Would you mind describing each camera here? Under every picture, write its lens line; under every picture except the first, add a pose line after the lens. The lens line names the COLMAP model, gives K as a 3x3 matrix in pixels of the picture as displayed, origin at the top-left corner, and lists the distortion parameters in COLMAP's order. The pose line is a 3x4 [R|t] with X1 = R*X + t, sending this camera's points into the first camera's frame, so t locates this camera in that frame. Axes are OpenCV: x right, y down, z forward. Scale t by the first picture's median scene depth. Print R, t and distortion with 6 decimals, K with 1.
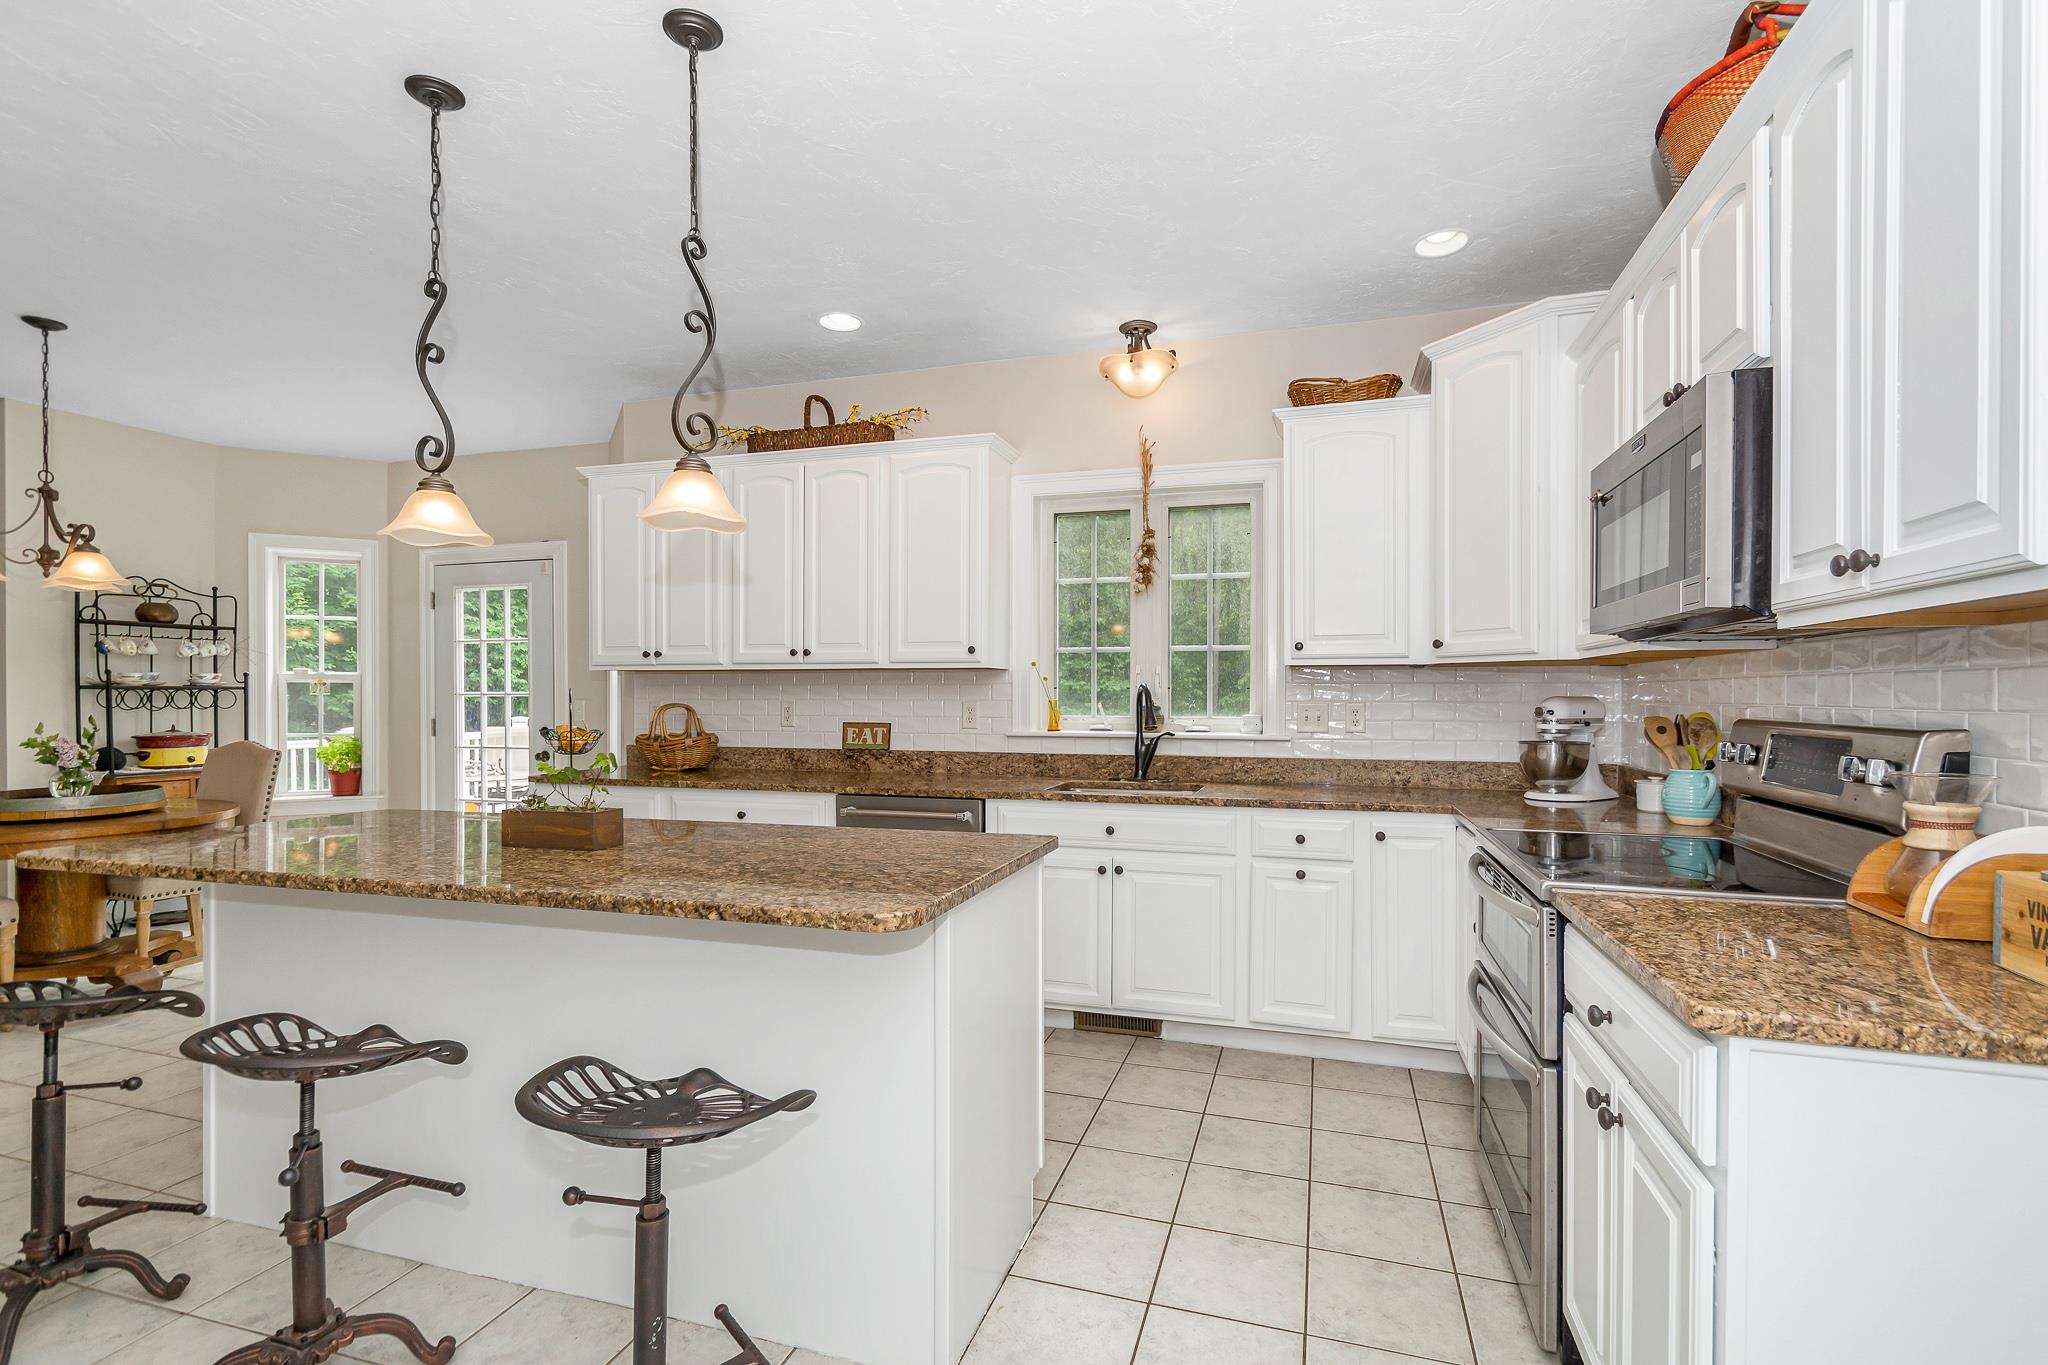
lens RADIAL K [[967.6, 0, 1024.8], [0, 967.6, 694.4], [0, 0, 1]] dist [0.000113, 0.000525]
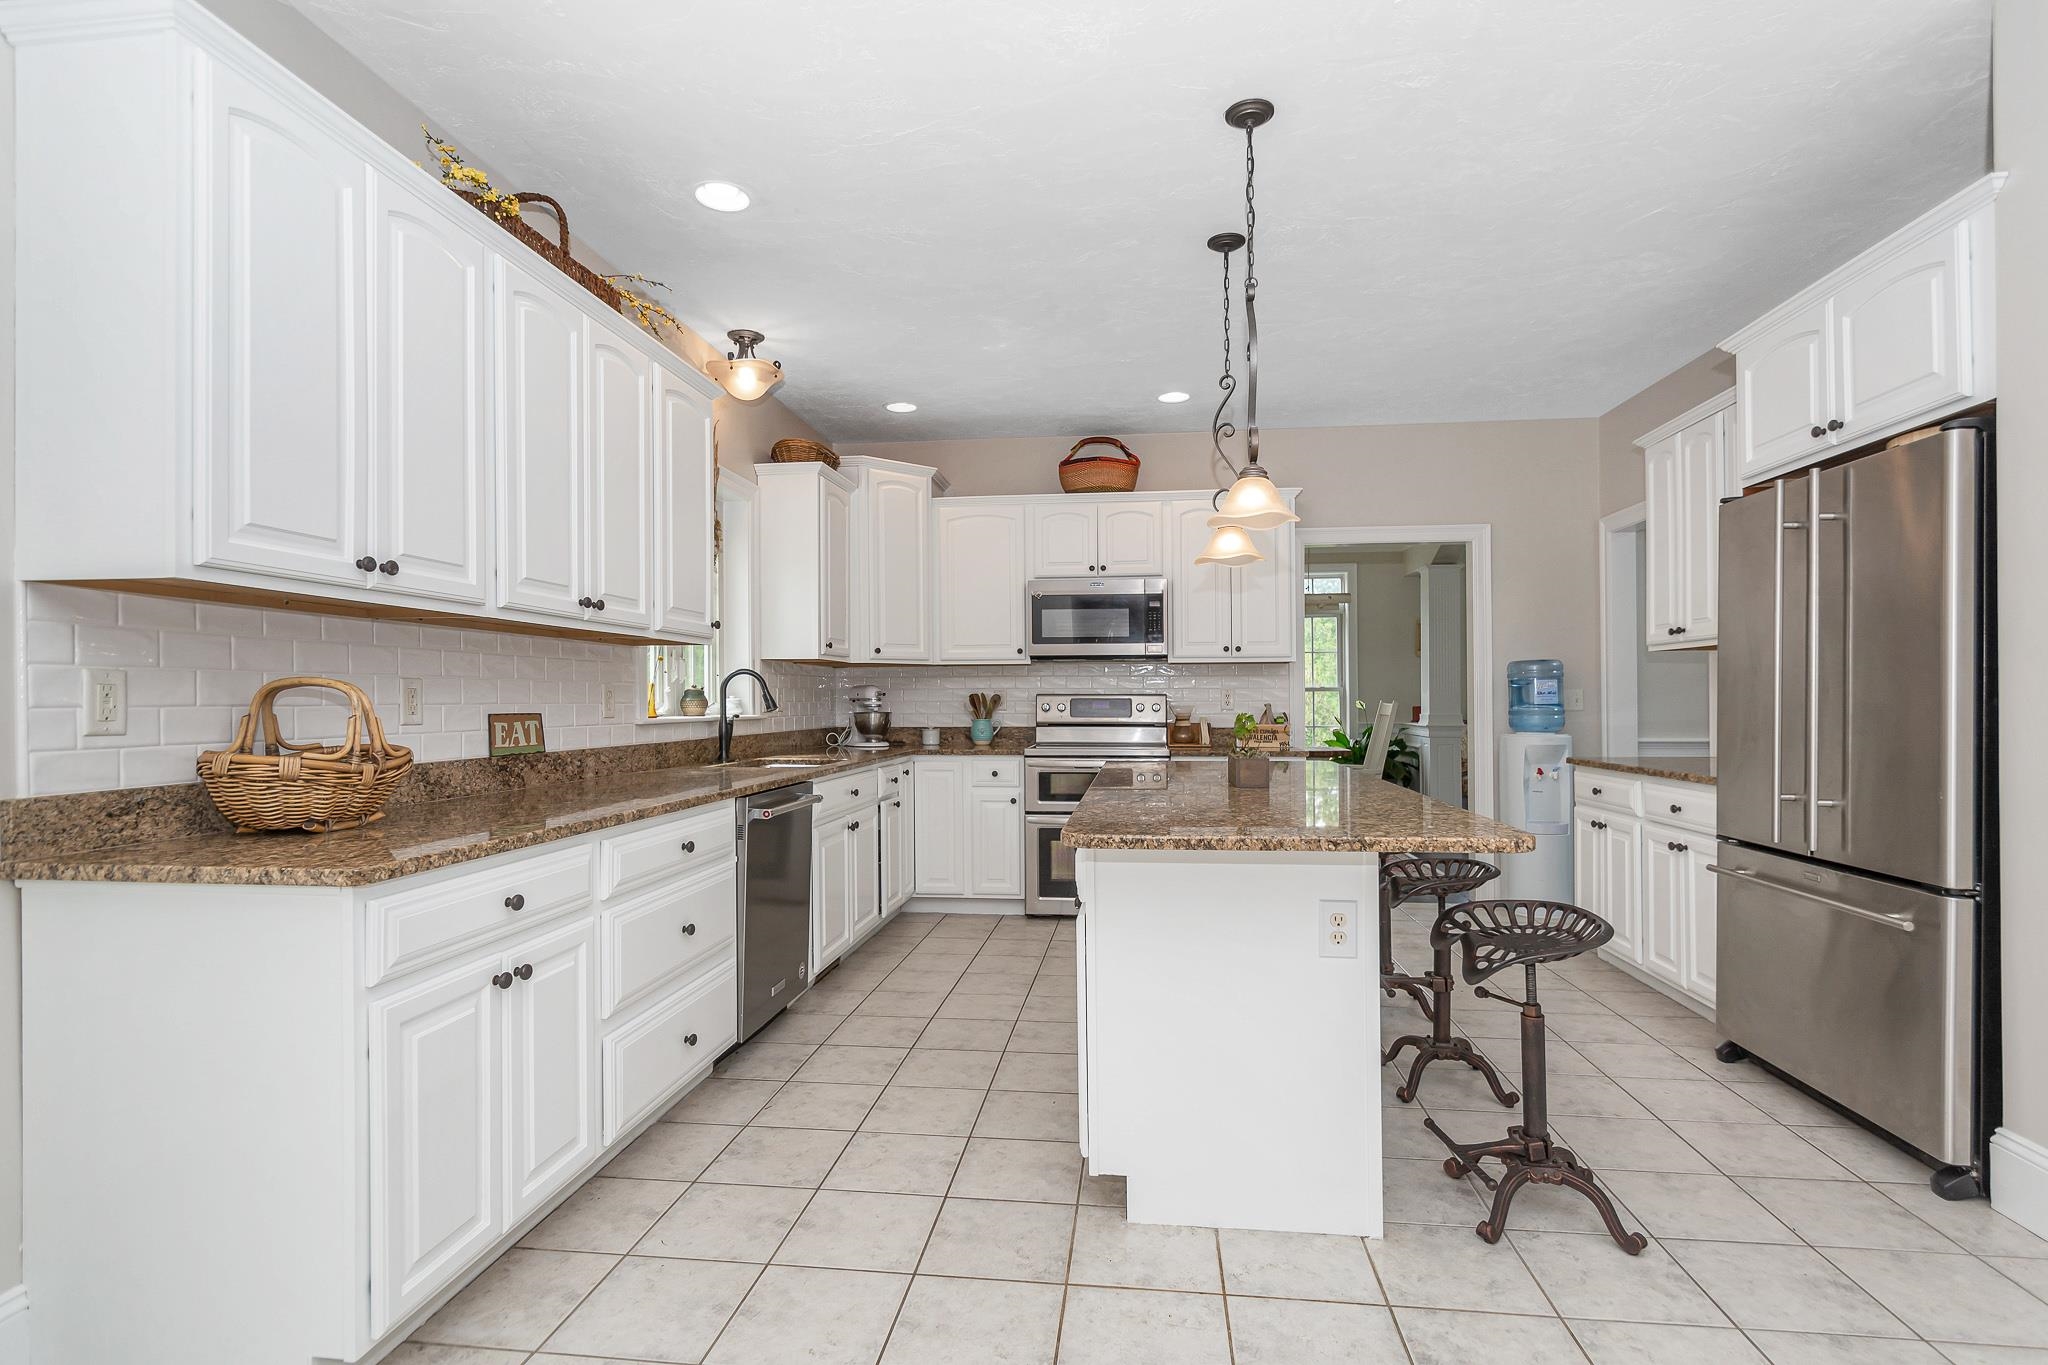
lens RADIAL K [[967.6, 0, 1024.8], [0, 967.6, 694.4], [0, 0, 1]] dist [0.000113, 0.000525]
pose [[-0.186252, 0.003318, 0.982496, -0.921406], [-0.001206, 0.999993, -0.003606, 0.019533], [-0.982501, -0.001857, -0.186246, 0.836938]]
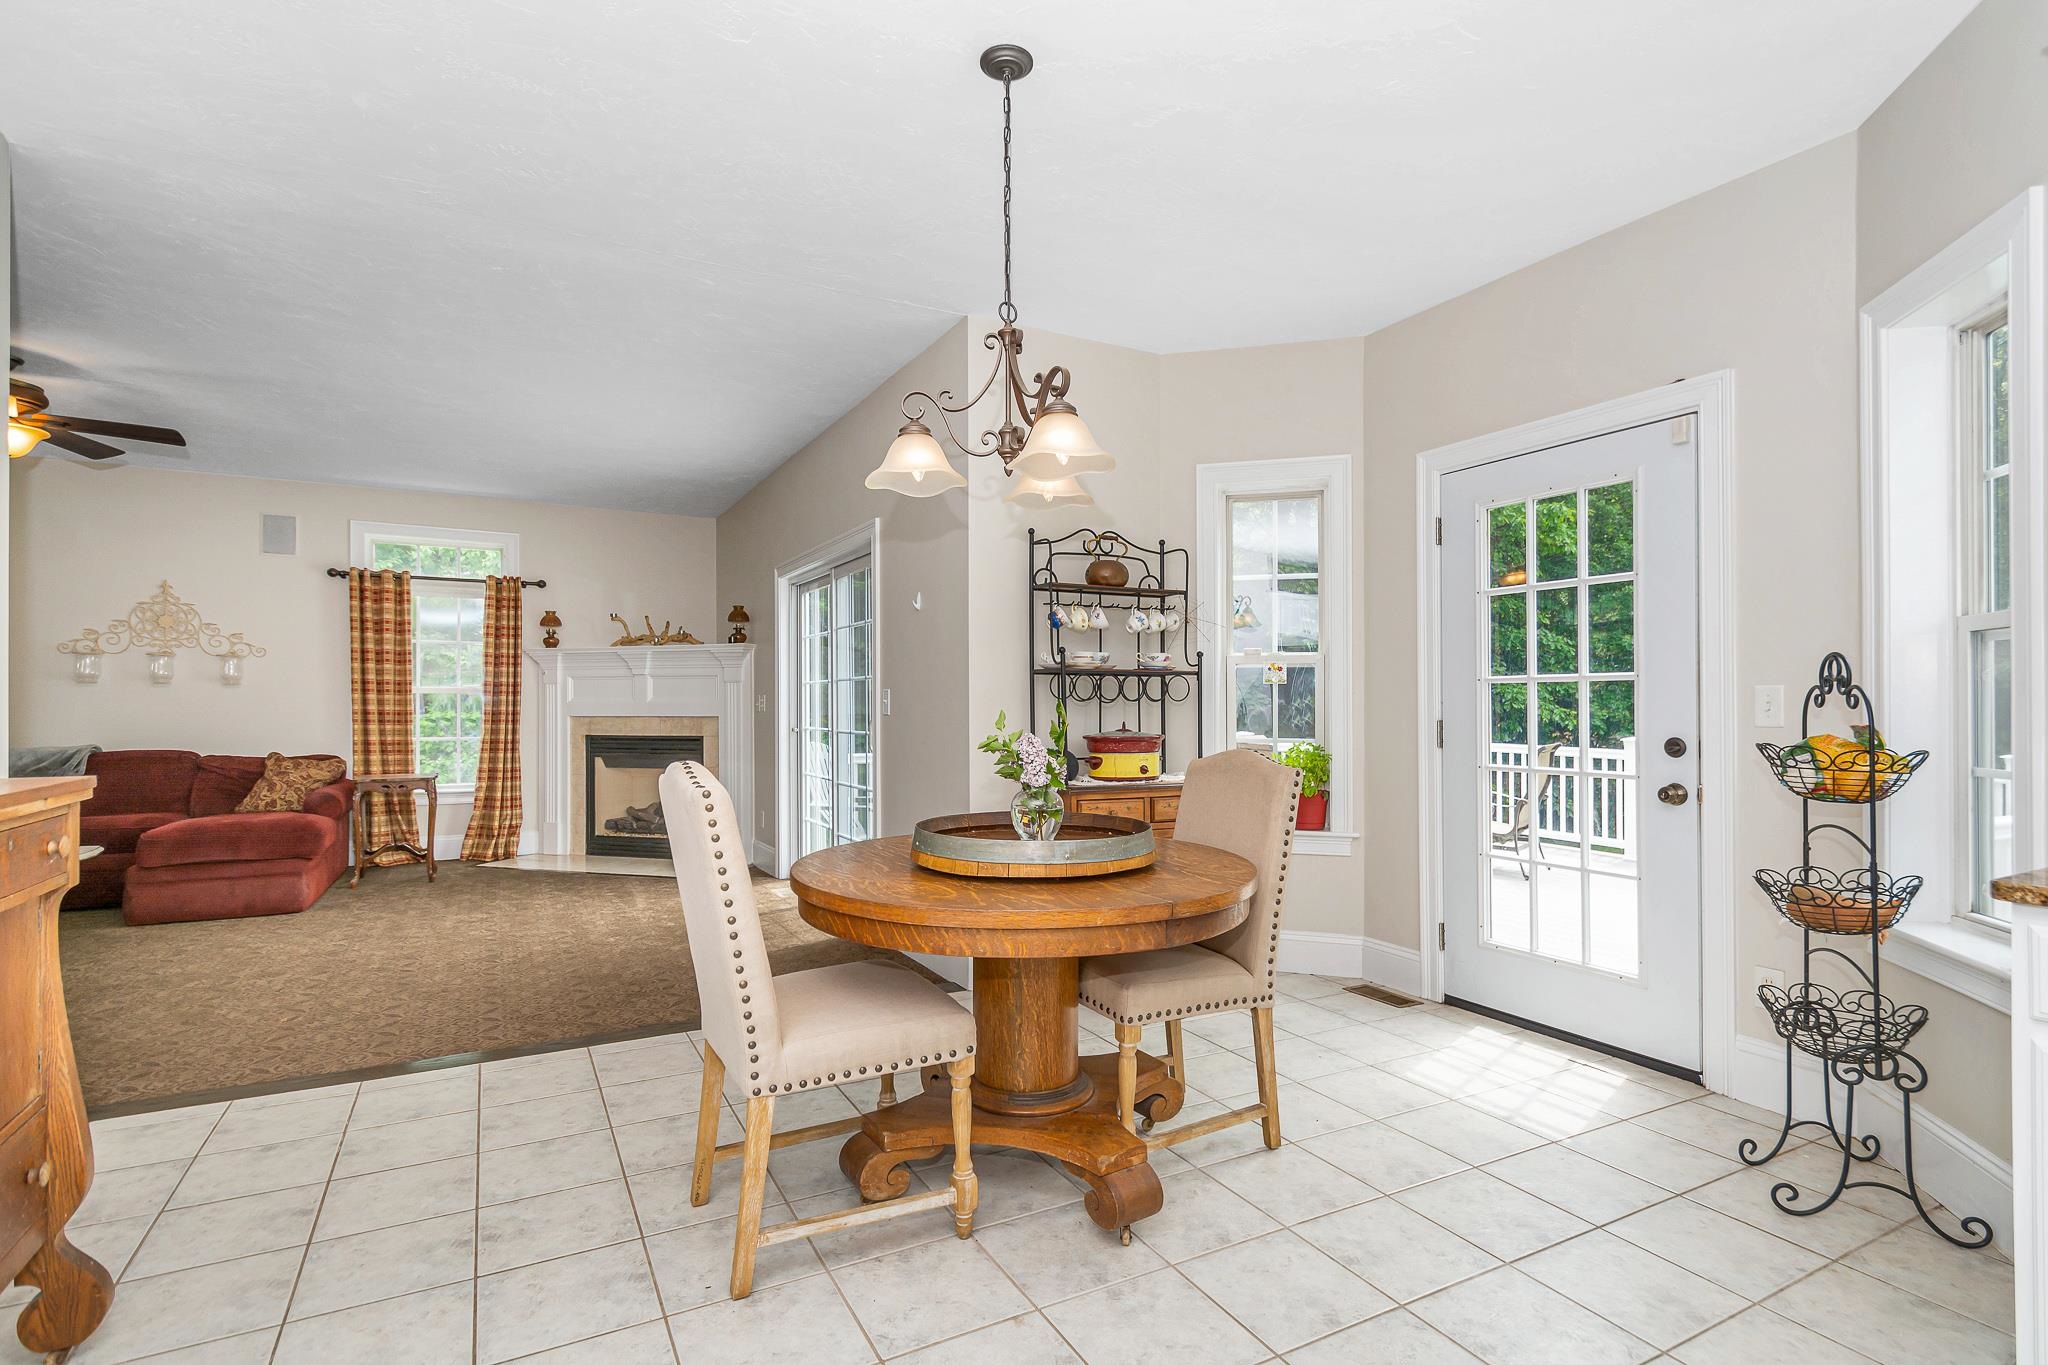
lens RADIAL K [[996.5, 0, 1027.1], [0, 996.5, 705.3], [0, 0, 1]] dist [0.010226, -0.000697]
pose [[0.724147, 0.001939, -0.689643, -0.533345], [-0.000913, 0.999998, 0.001853, 0.022493], [0.689645, -0.000713, 0.724147, 0.518074]]
